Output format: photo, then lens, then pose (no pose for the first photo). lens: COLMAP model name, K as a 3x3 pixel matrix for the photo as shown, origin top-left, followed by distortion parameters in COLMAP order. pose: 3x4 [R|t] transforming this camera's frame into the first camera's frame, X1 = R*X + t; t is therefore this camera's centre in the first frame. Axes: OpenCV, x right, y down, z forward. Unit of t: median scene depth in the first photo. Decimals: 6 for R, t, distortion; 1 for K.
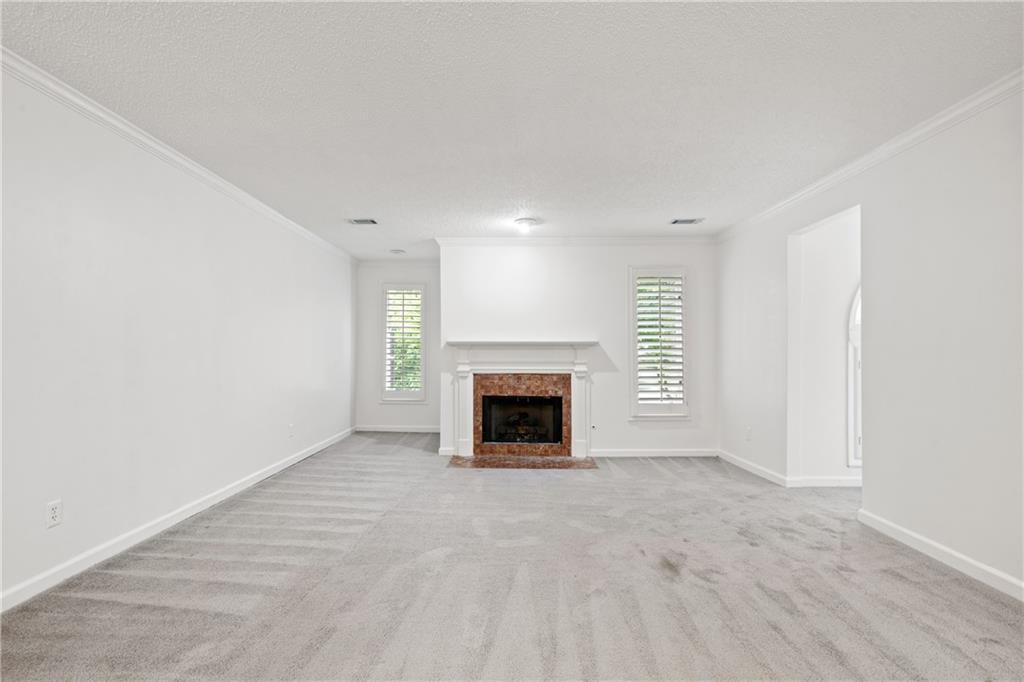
lens RADIAL K [[472.6, 0, 507.2], [0, 472.6, 346.7], [0, 0, 1]] dist [-0.001054, 0.000359]
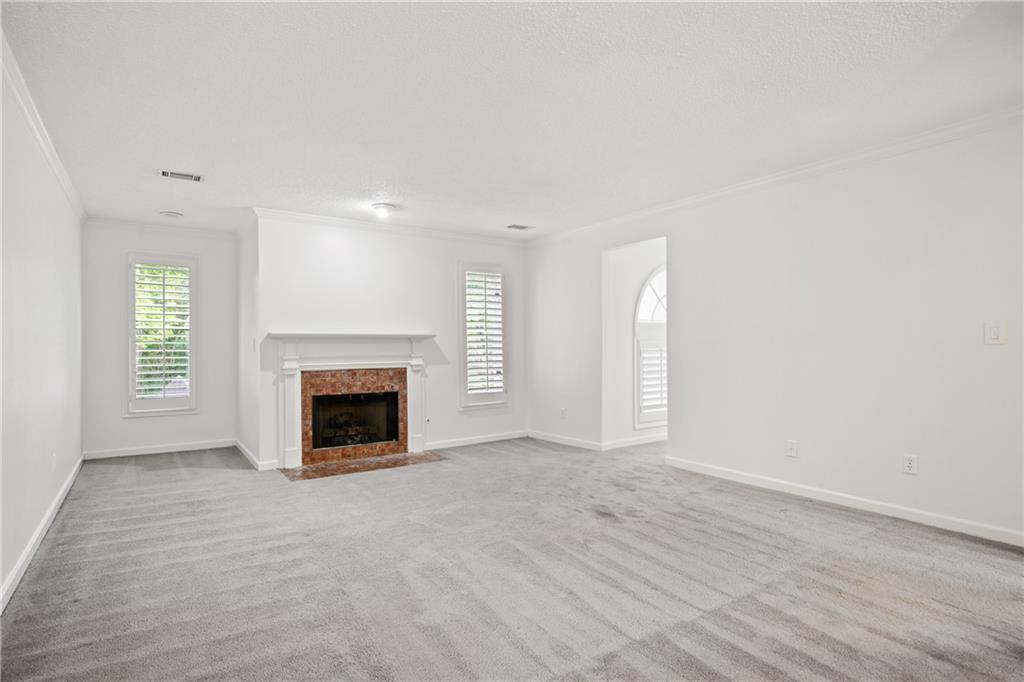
lens RADIAL K [[519.7, 0, 502.5], [0, 519.7, 344.1], [0, 0, 1]] dist [0.001400, 0.000504]
pose [[0.821958, -0.005666, 0.569520, -0.311032], [0.000957, 0.999963, 0.008566, 0.000064], [-0.569547, -0.006496, 0.821933, 0.011497]]
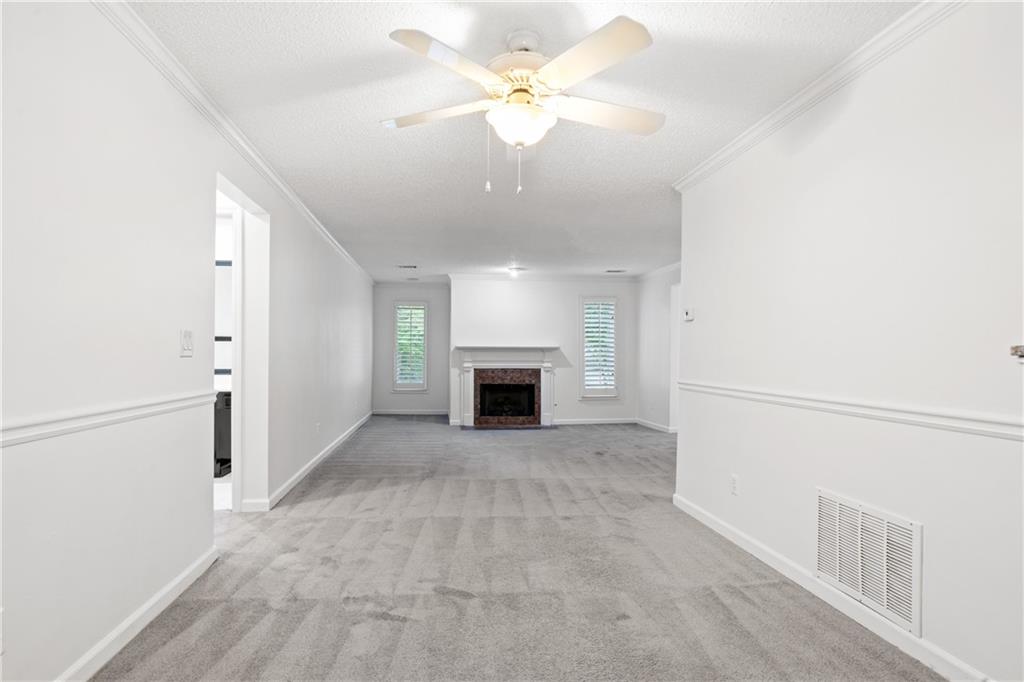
lens RADIAL K [[535.0, 0, 512.3], [0, 535.0, 348.9], [0, 0, 1]] dist [0.002164, 0.000636]
pose [[0.990905, 0.004235, 0.134499, -0.176144], [-0.004413, 0.999990, 0.001029, -0.005157], [-0.134493, -0.001613, 0.990913, -0.634129]]
